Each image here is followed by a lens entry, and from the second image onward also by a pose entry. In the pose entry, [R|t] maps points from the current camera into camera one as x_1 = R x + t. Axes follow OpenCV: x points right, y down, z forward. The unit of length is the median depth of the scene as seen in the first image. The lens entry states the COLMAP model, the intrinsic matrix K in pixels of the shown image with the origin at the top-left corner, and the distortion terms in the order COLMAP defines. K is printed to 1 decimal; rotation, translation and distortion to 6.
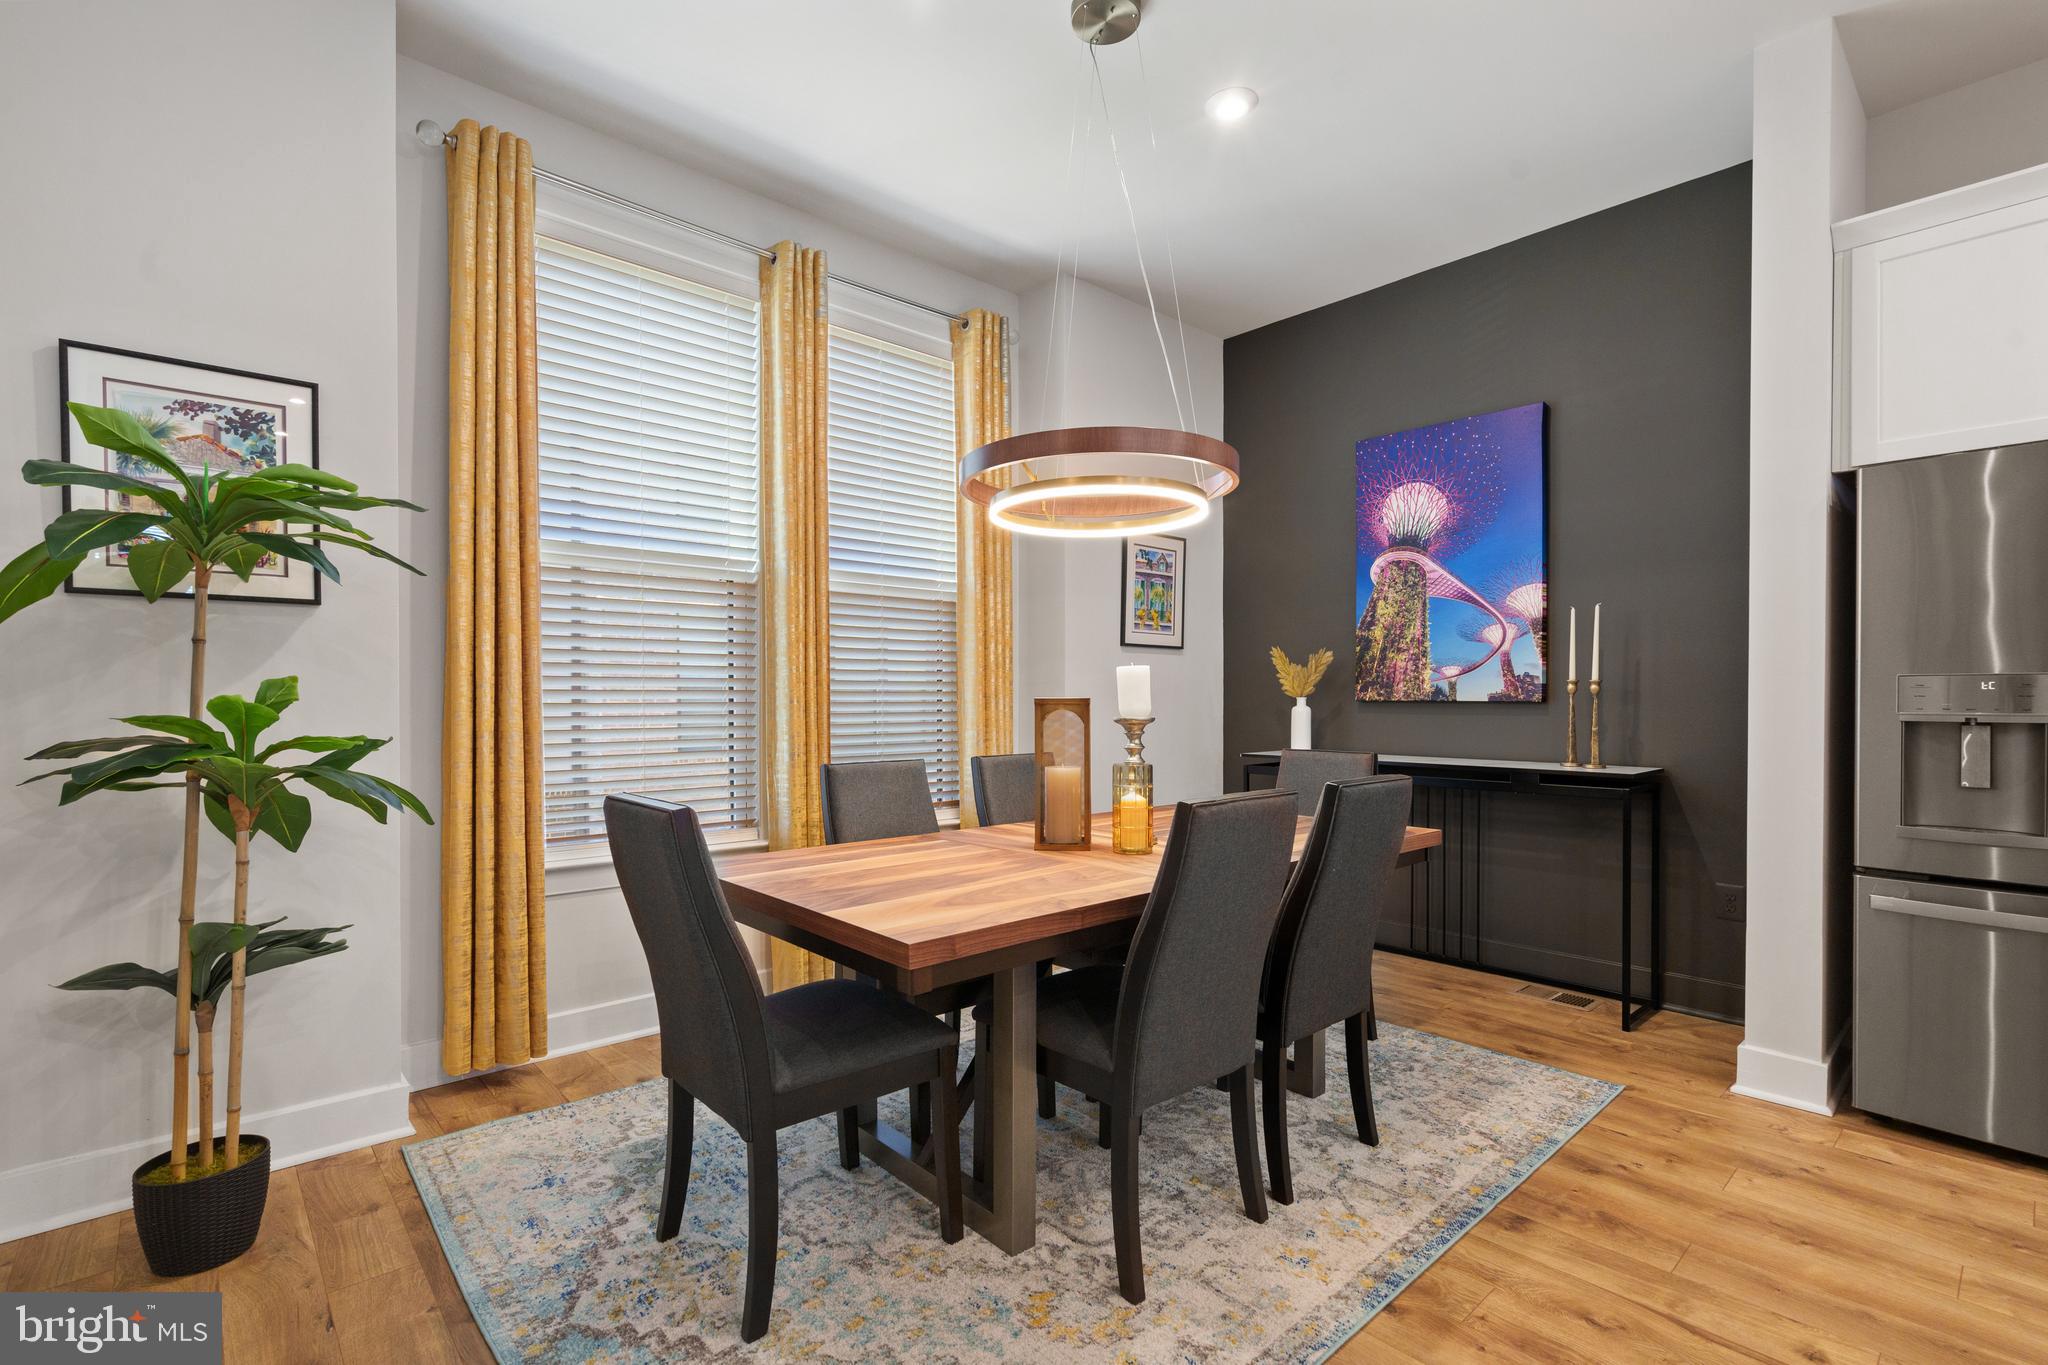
lens RADIAL K [[938.8, 0, 1024.0], [0, 938.8, 682.5], [0, 0, 1]] dist [-0.000254, 0.000163]
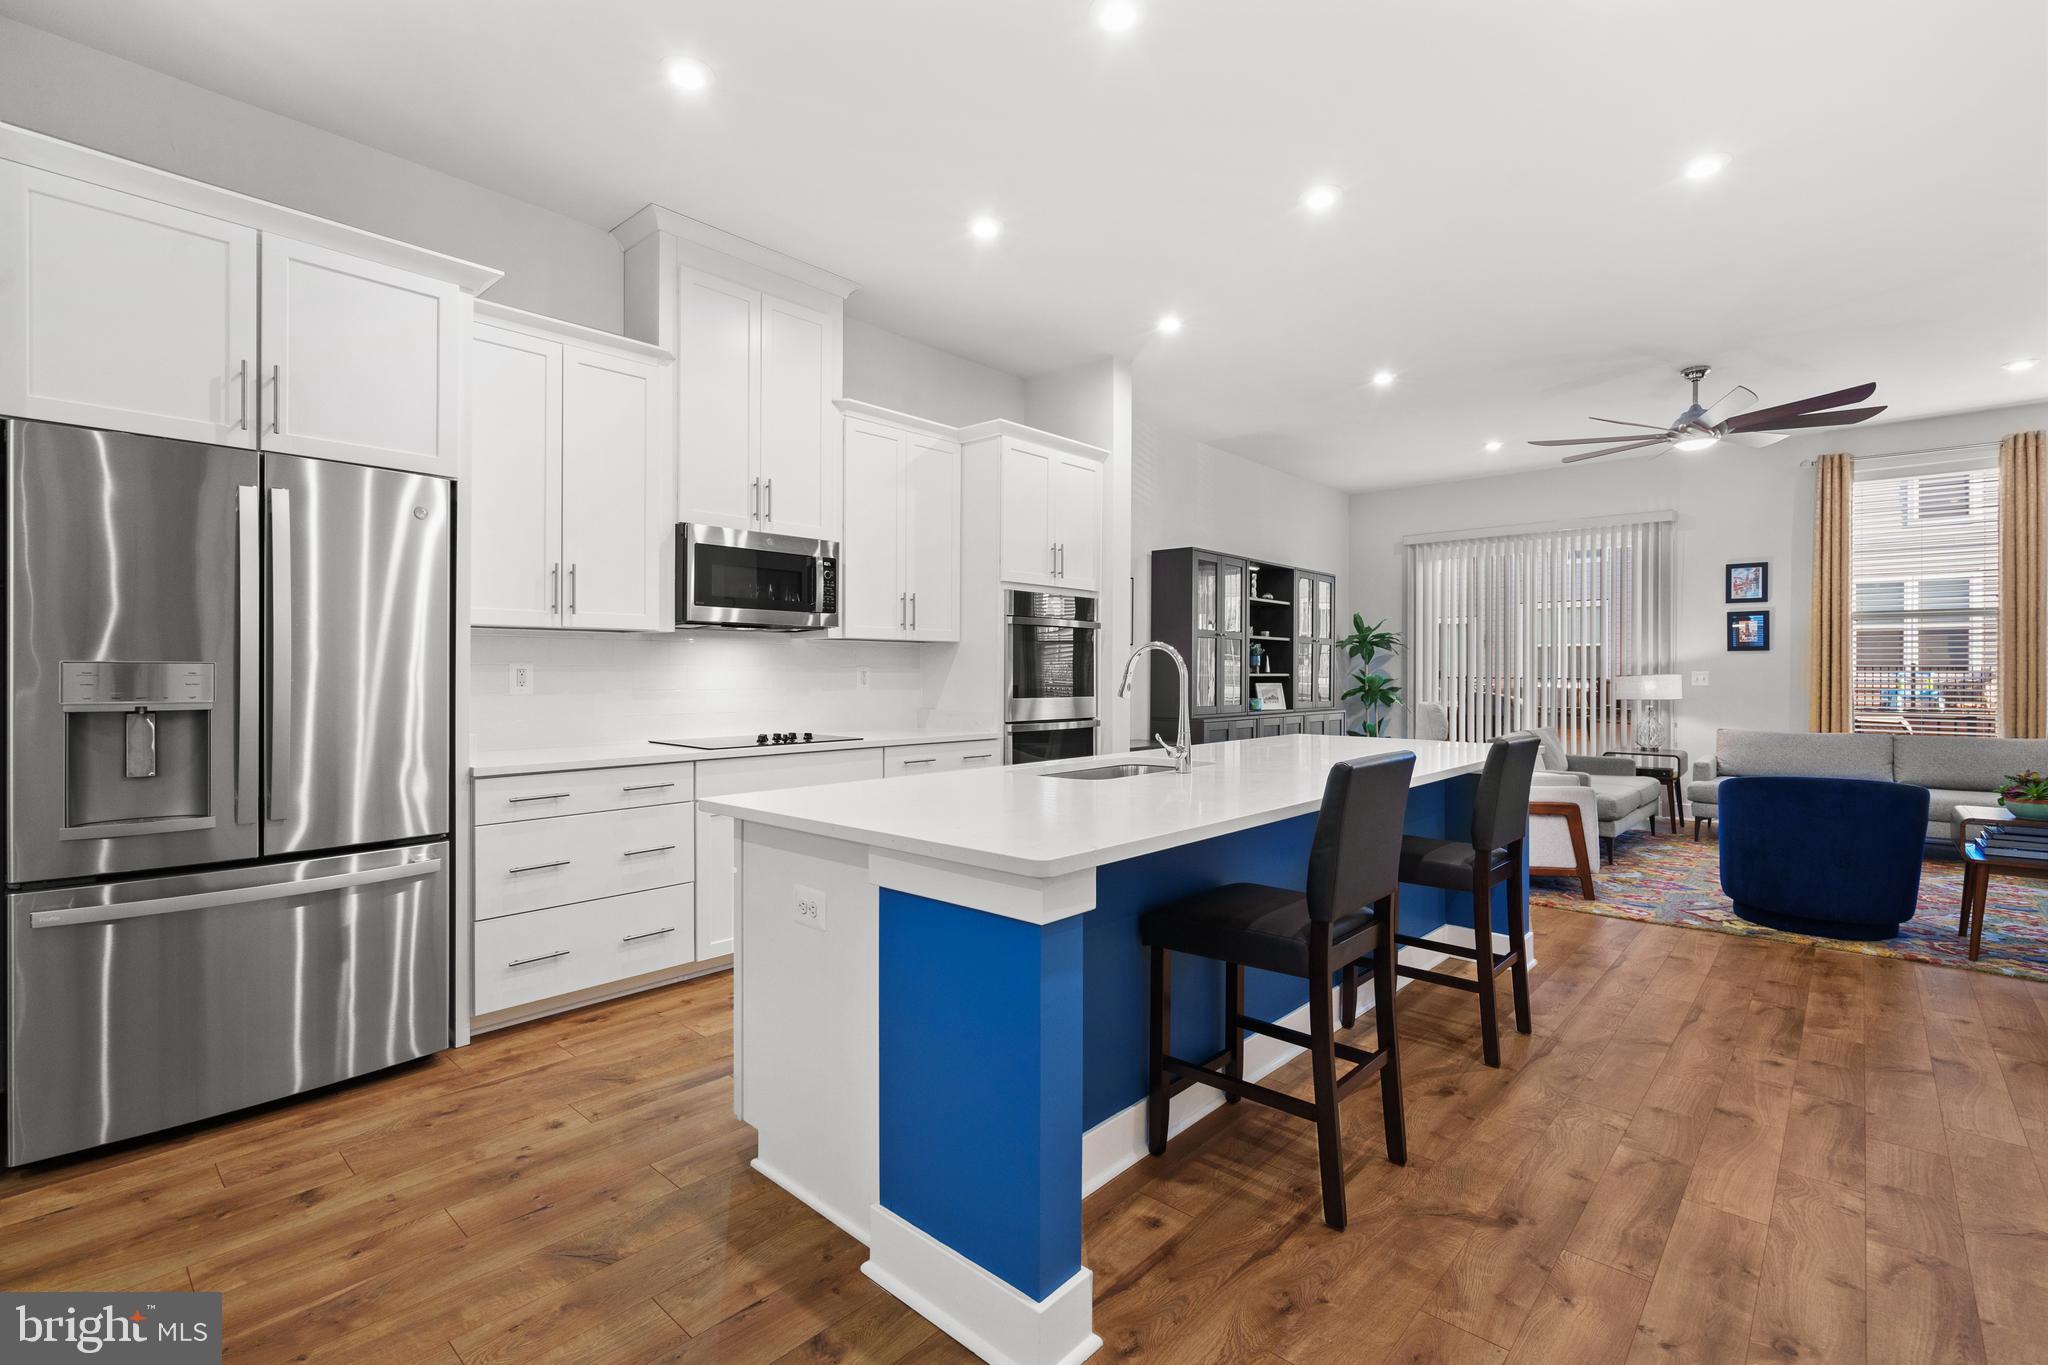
lens RADIAL K [[972.8, 0, 1023.8], [0, 972.8, 673.8], [0, 0, 1]] dist [0.029137, -0.000242]
pose [[-0.119682, 0.009336, 0.992768, -0.123743], [-0.017881, 0.999773, -0.011557, -0.001111], [-0.992651, -0.019135, -0.119487, 0.200304]]
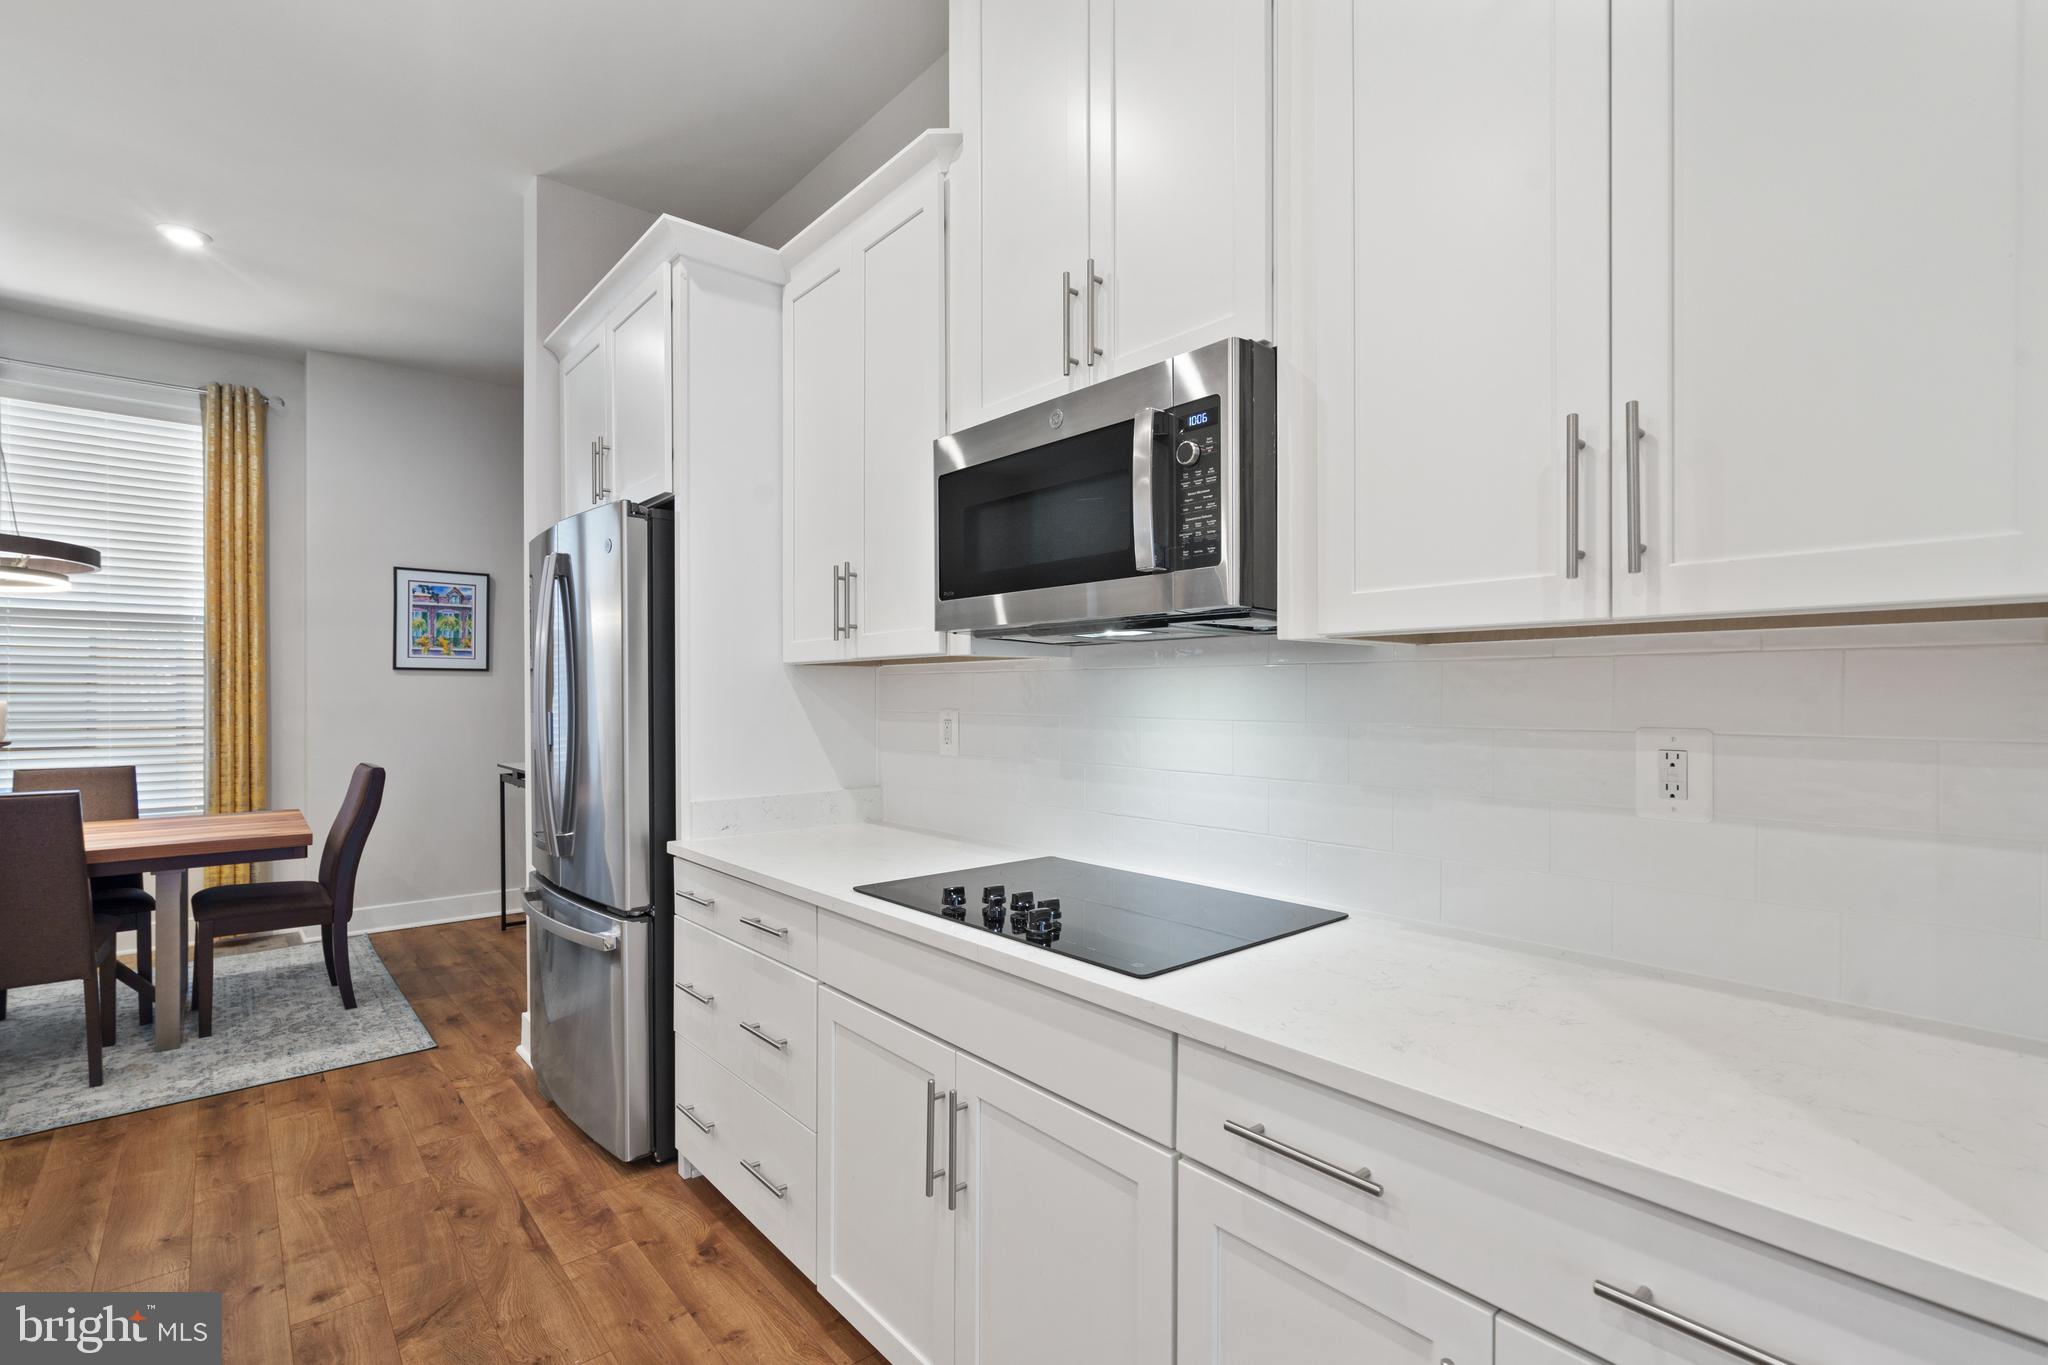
lens RADIAL K [[930.9, 0, 1026.8], [0, 930.9, 677.7], [0, 0, 1]] dist [-0.000334, 0.000528]
pose [[0.999825, 0.001249, -0.018680, 1.530338], [-0.001181, 0.999993, 0.003657, -0.058392], [0.018684, -0.003634, 0.999819, -0.210546]]
